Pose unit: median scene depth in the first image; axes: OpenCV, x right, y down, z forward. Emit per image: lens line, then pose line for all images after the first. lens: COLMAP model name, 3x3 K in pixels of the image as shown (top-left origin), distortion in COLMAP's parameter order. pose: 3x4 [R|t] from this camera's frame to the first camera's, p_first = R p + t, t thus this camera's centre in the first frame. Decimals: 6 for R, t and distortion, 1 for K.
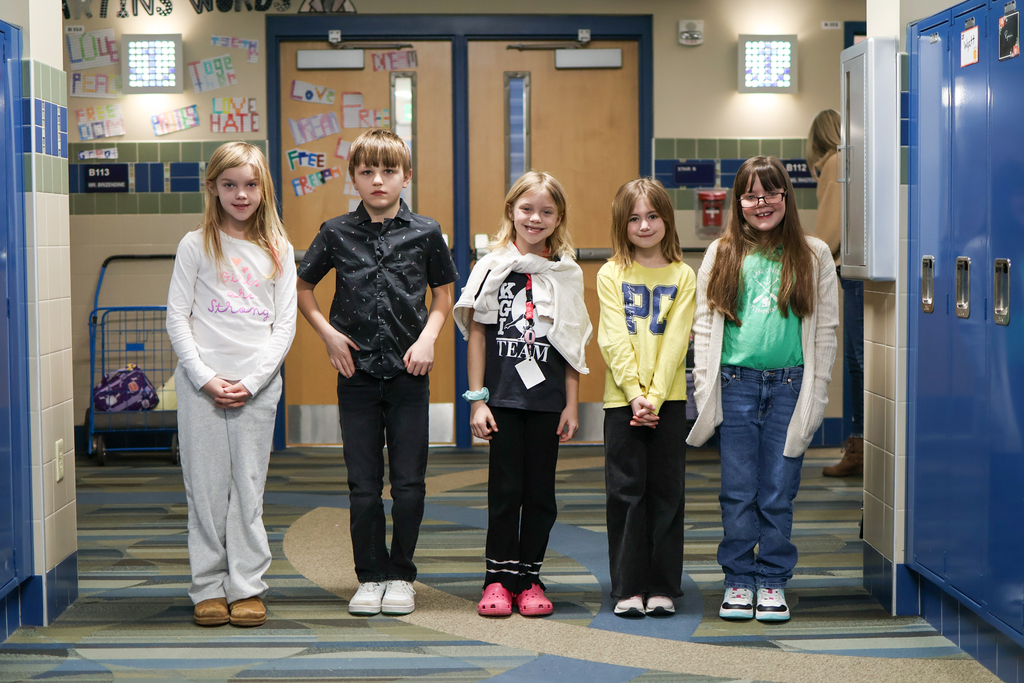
lens RADIAL K [[1962.8, 0, 505.9], [0, 1962.8, 332.8], [0, 0, 1]] dist [0.080703, 0.000000]
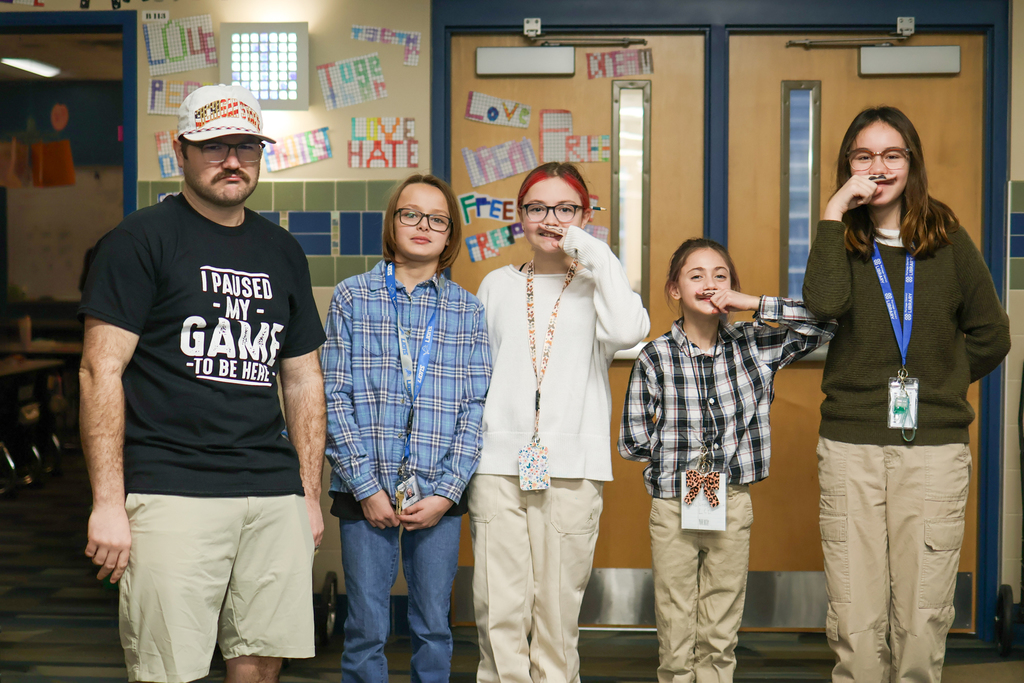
lens RADIAL K [[1962.8, 0, 518.1], [0, 1962.8, 348.0], [0, 0, 1]] dist [0.080703, 0.000000]
pose [[0.997273, 0.015571, -0.072145, -0.041198], [-0.015633, 0.999878, -0.000300, -0.039927], [0.072132, 0.001427, 0.997394, 0.324188]]
